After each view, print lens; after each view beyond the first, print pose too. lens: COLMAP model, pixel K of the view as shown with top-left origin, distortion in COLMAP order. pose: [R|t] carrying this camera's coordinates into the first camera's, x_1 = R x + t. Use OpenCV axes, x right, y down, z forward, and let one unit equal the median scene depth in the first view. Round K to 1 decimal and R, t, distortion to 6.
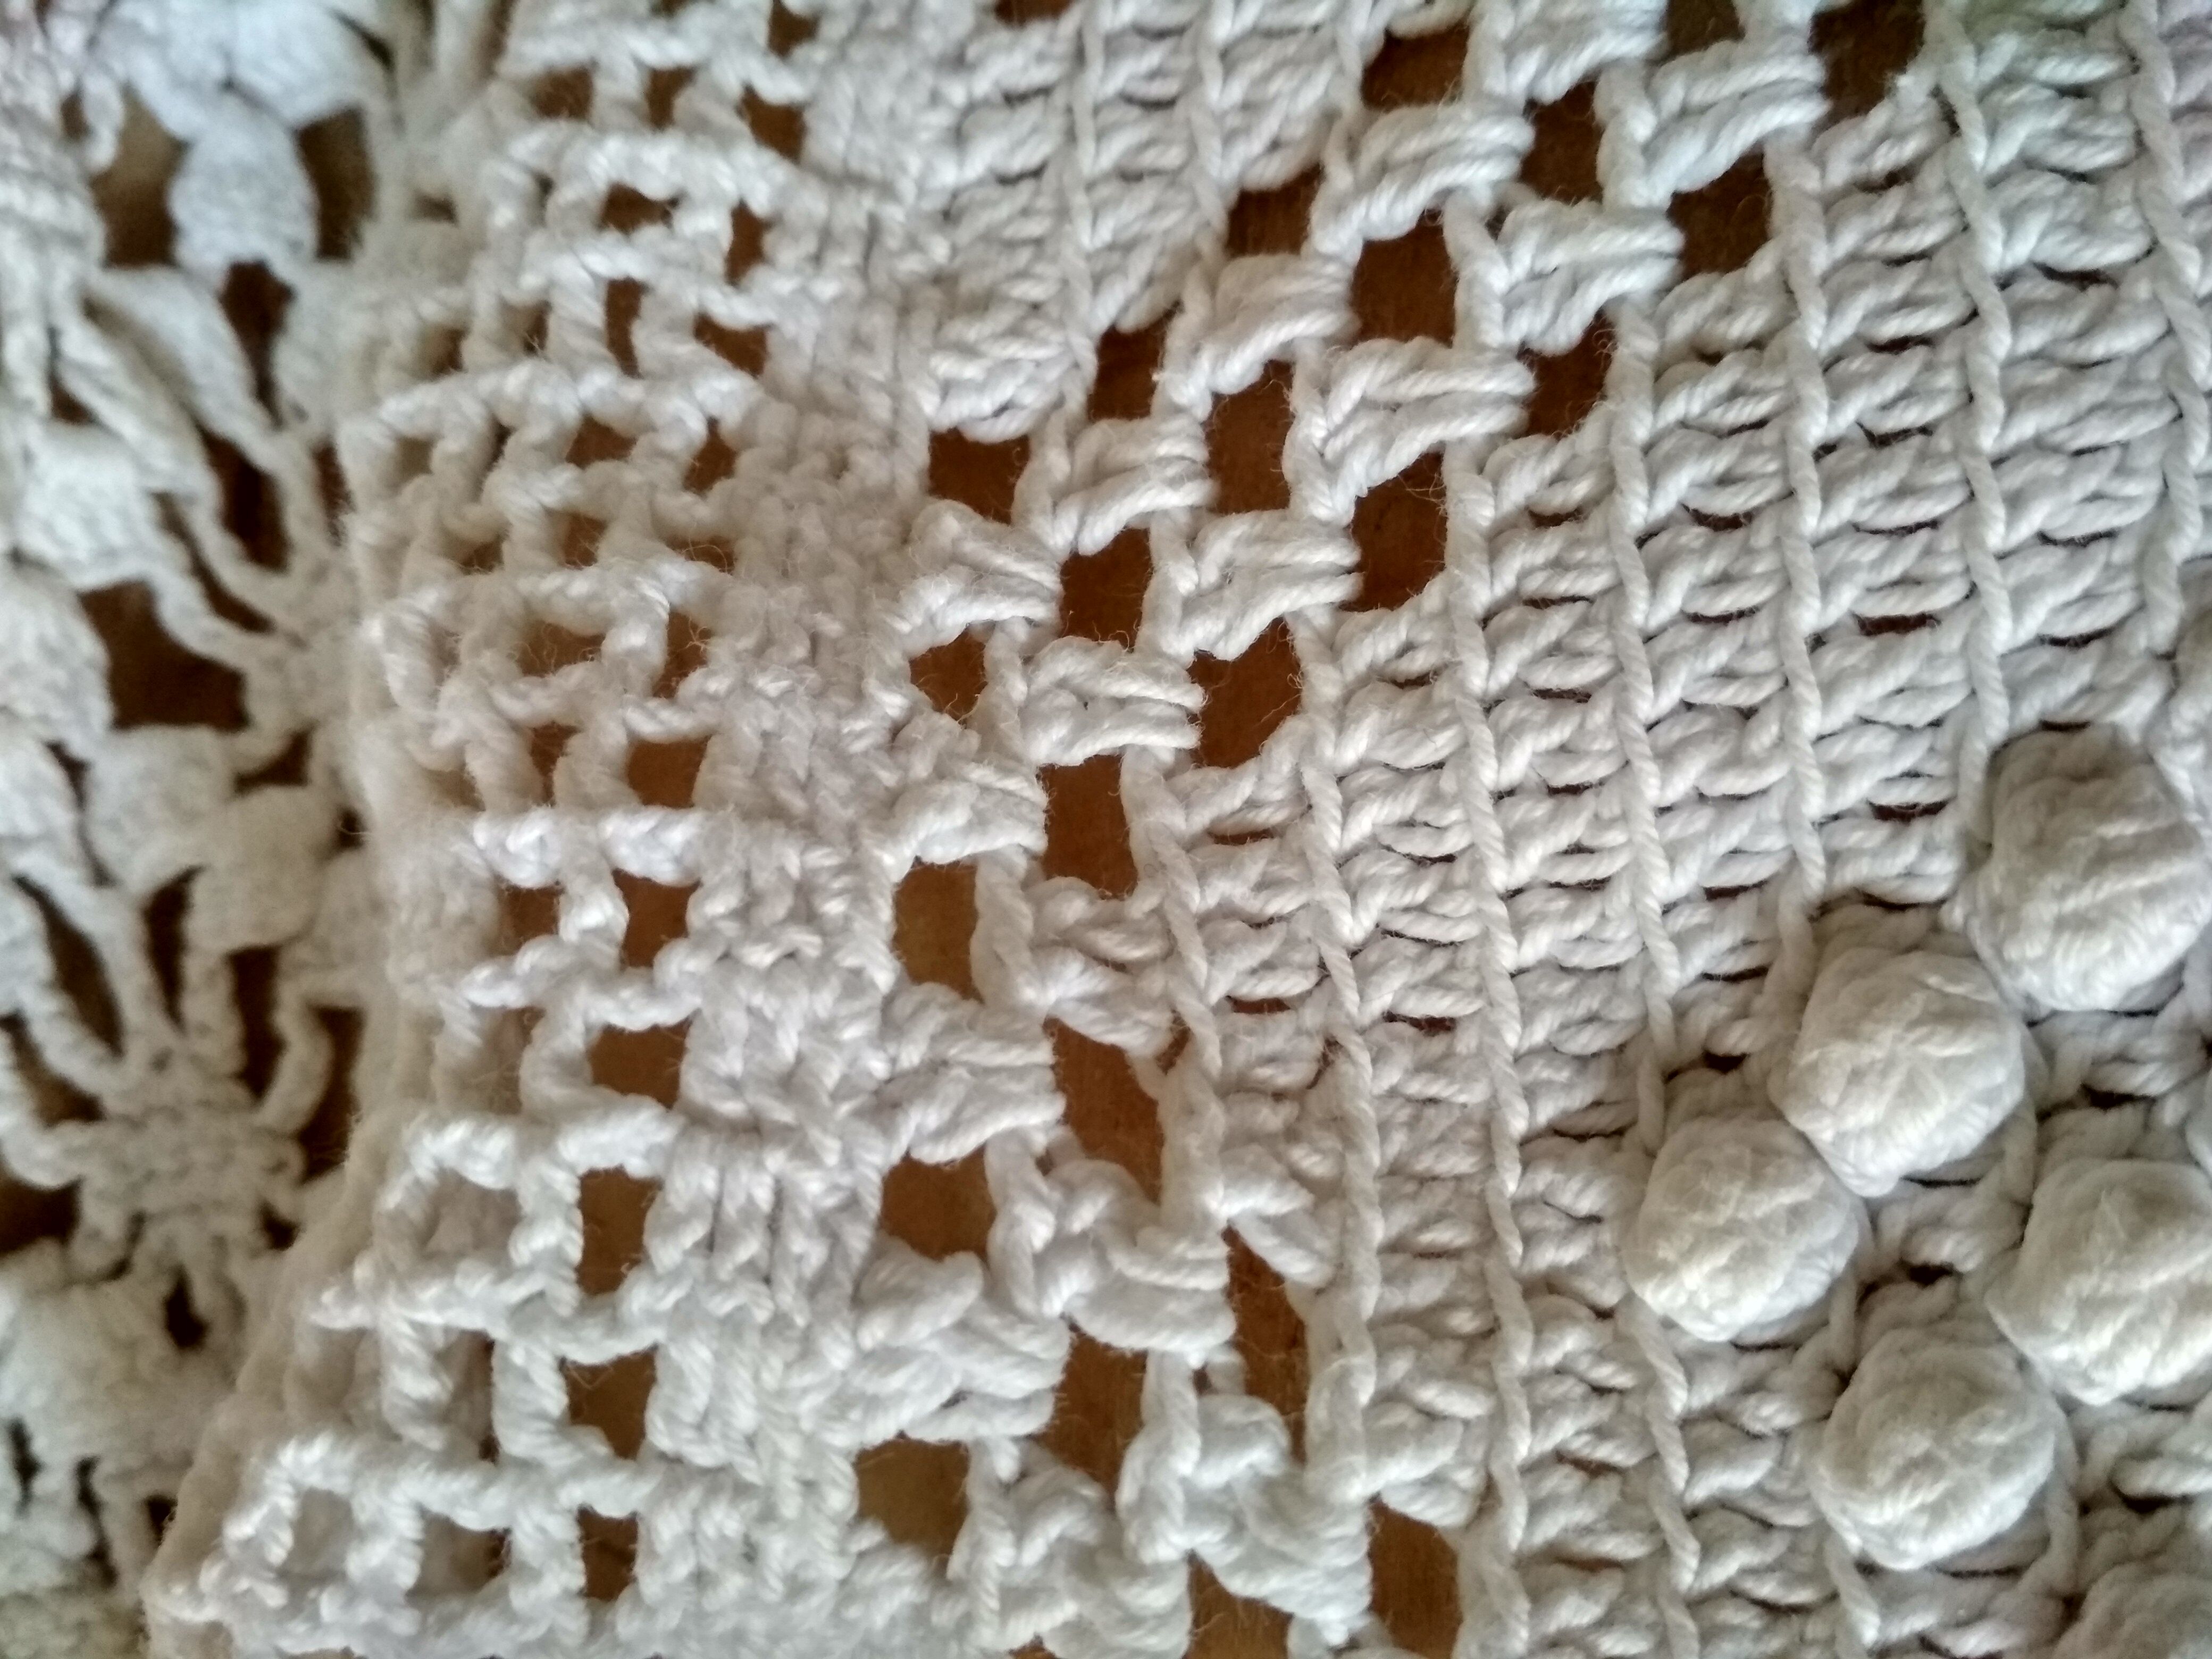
lens RADIAL K [[2034.7, 0, 1104.9], [0, 2034.7, 839.0], [0, 0, 1]] dist [0.124638, -0.406759]
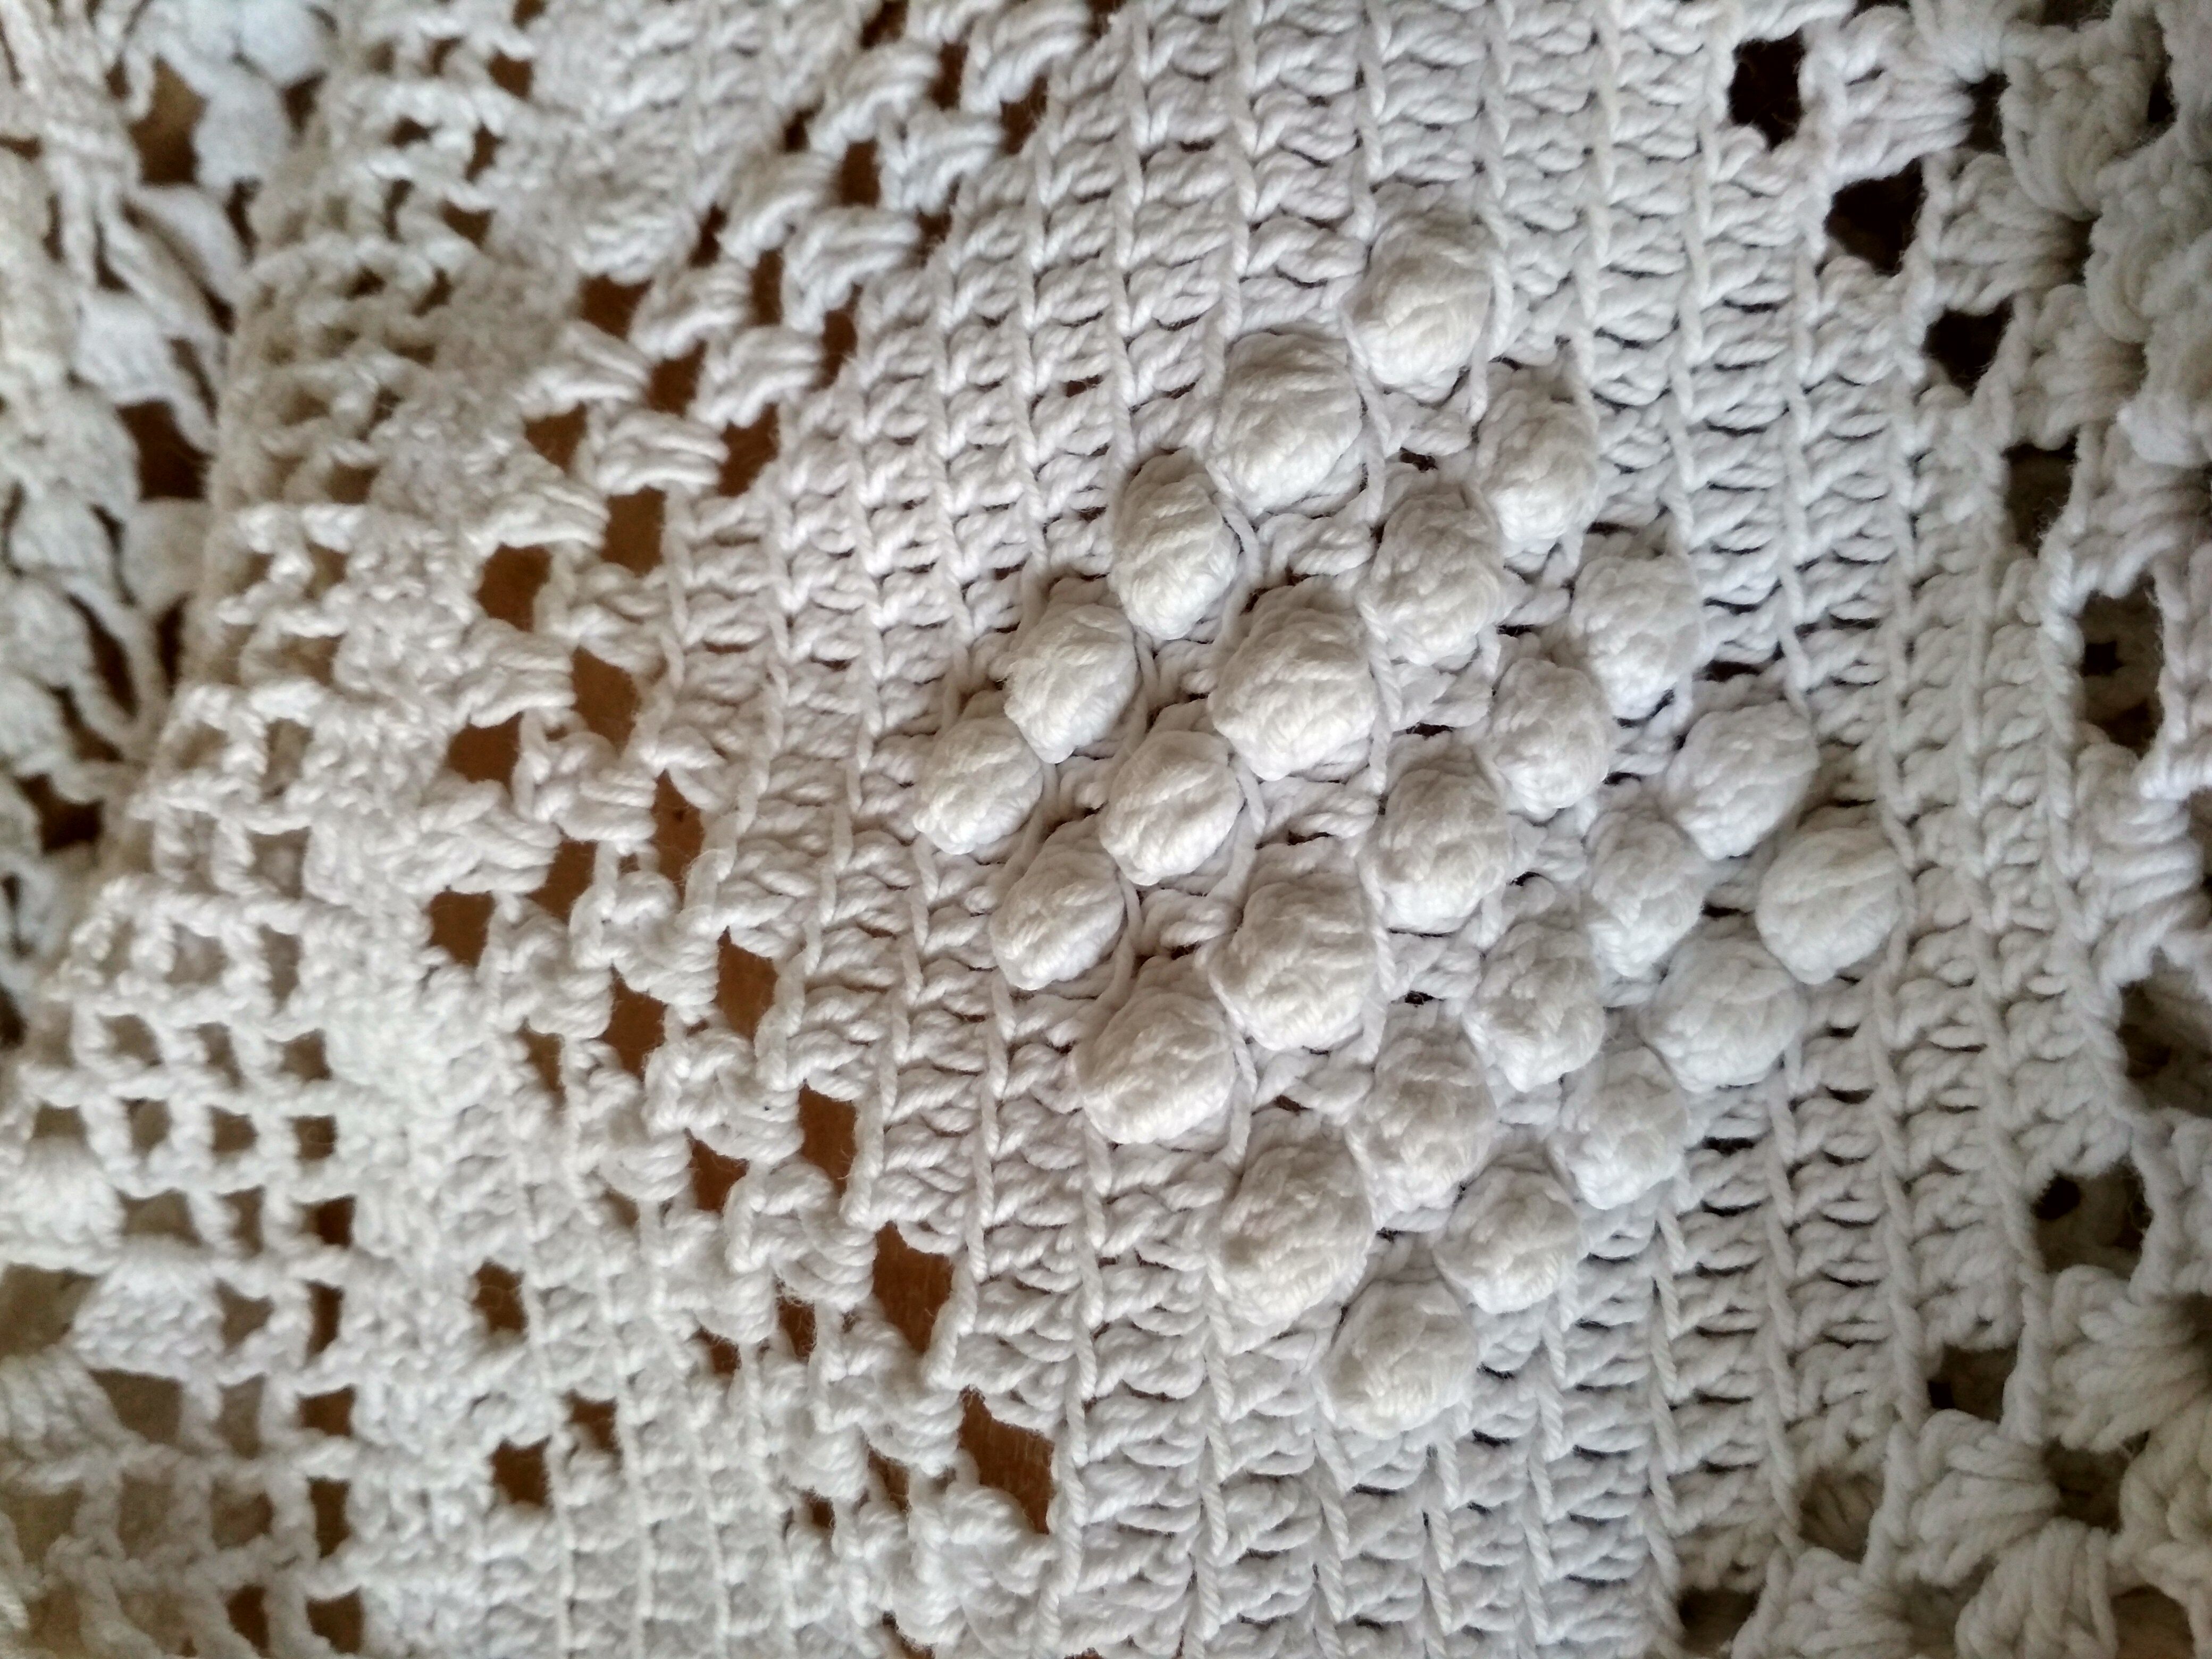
lens RADIAL K [[1960.9, 0, 1106.0], [0, 1960.9, 829.5], [0, 0, 1]] dist [0.156537, -0.380591]
pose [[0.985839, 0.036880, -0.163587, 0.619627], [-0.033996, 0.999214, 0.020395, 0.182340], [0.164210, -0.014545, 0.986318, -0.420980]]
